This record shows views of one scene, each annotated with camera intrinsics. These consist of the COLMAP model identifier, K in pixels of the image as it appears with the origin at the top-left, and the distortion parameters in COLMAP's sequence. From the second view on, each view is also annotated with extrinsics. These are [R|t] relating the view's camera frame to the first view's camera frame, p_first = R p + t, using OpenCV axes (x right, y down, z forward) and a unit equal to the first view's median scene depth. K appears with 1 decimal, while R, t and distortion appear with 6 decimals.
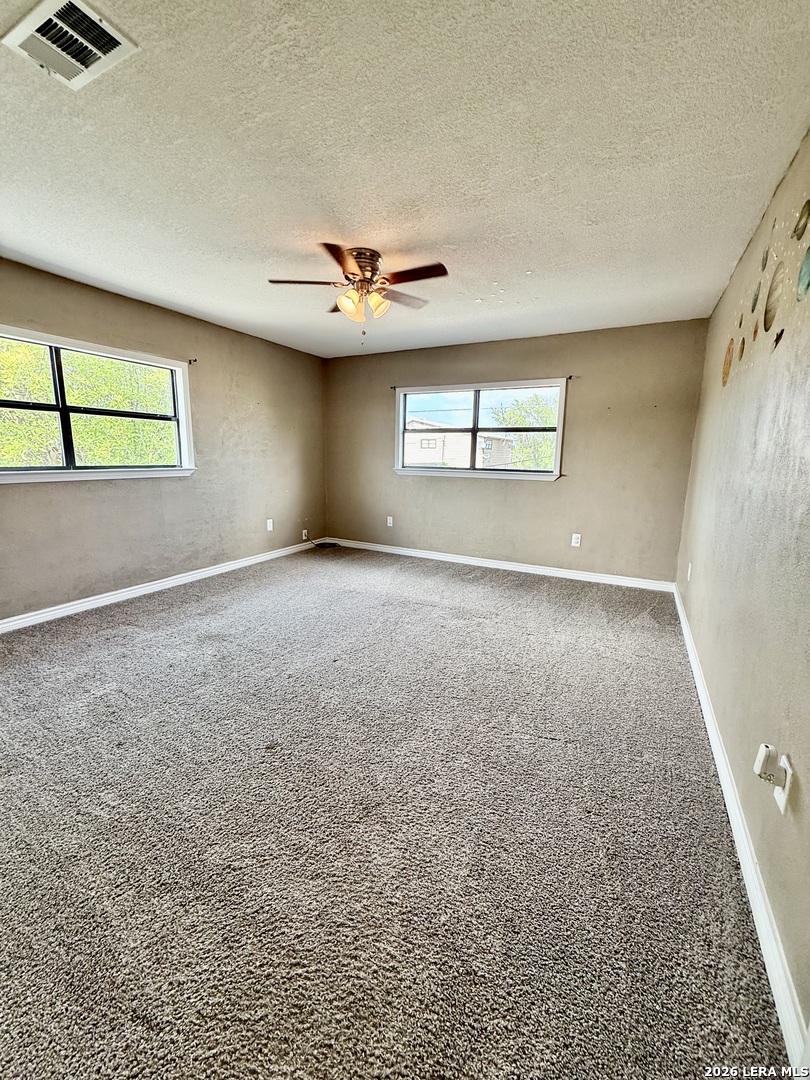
lens RADIAL K [[432.1, 0, 412.0], [0, 432.1, 535.1], [0, 0, 1]] dist [-0.000231, 0.000618]
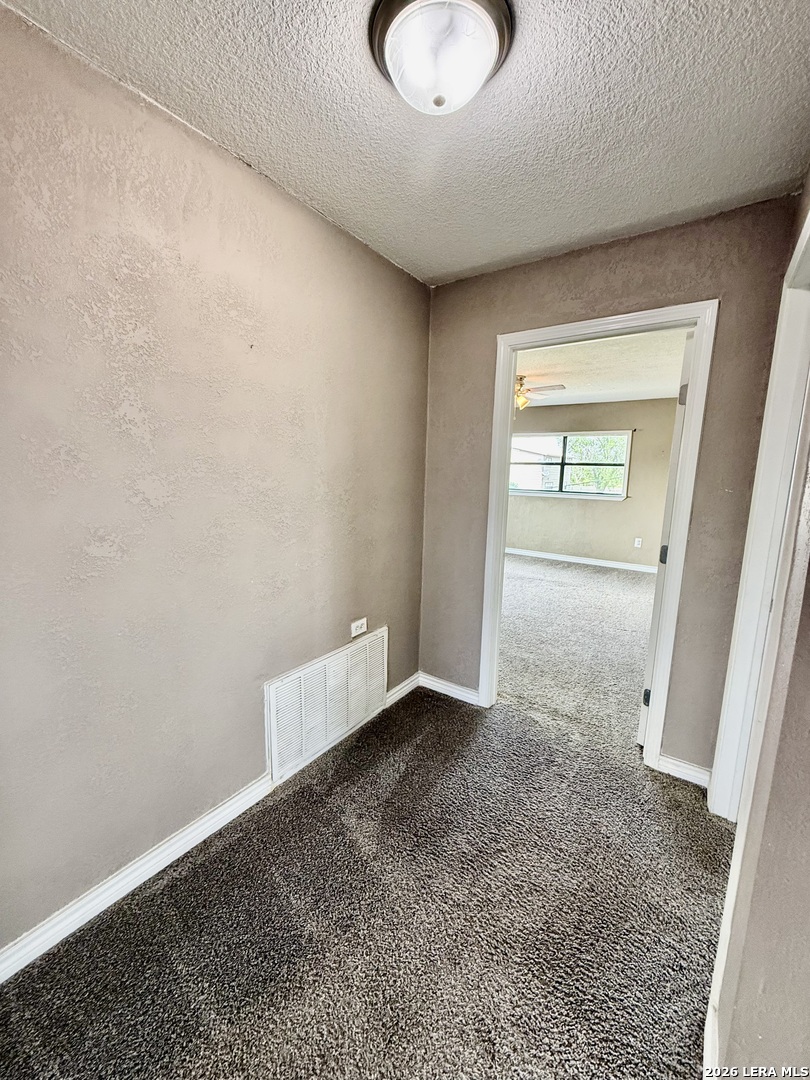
lens RADIAL K [[432.1, 0, 412.0], [0, 432.1, 535.1], [0, 0, 1]] dist [-0.000231, 0.000618]
pose [[0.992496, 0.019538, -0.120710, -0.188258], [-0.023915, 0.999104, -0.034913, 0.055697], [0.119919, 0.037538, 0.992074, -0.502881]]
